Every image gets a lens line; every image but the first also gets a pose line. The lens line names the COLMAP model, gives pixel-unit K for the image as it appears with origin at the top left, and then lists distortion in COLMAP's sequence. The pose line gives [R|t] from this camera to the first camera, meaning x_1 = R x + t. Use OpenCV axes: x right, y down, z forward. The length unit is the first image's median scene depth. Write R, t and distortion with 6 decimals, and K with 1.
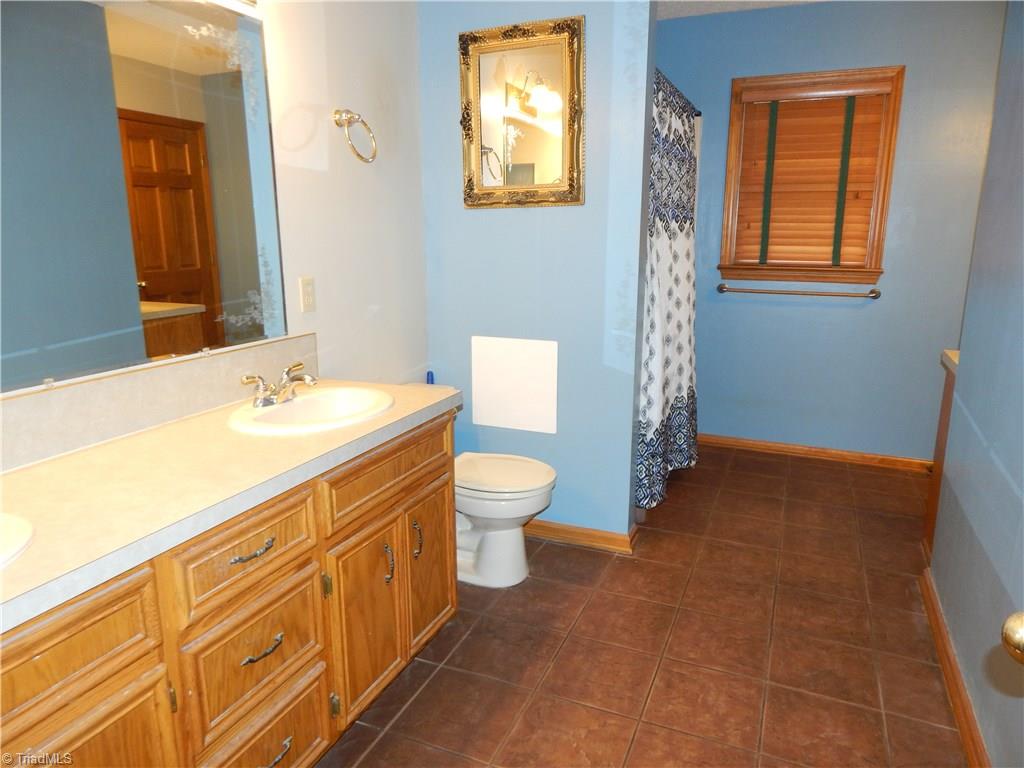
lens RADIAL K [[696.7, 0, 511.3], [0, 696.7, 382.4], [0, 0, 1]] dist [0.024190, -0.013086]
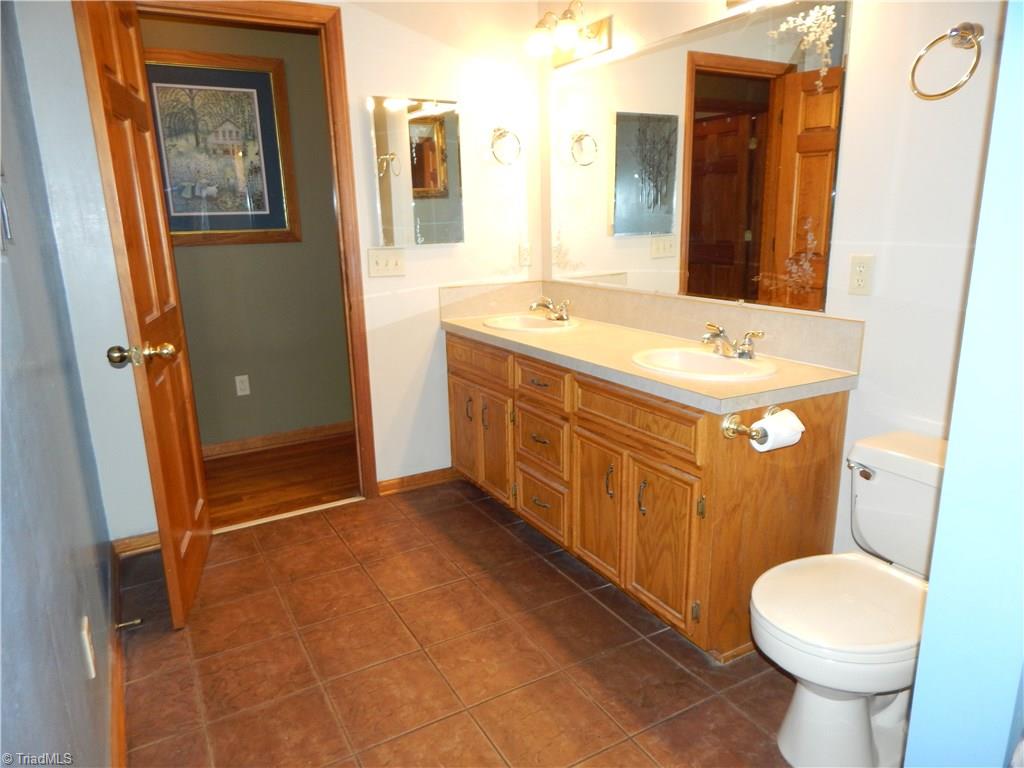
lens RADIAL K [[696.7, 0, 511.4], [0, 696.7, 388.5], [0, 0, 1]] dist [0.024190, -0.013086]
pose [[-0.617358, 0.201509, -0.760436, 0.770704], [-0.147599, 0.919801, 0.363567, -0.287621], [0.772712, 0.336691, -0.538104, 1.371467]]
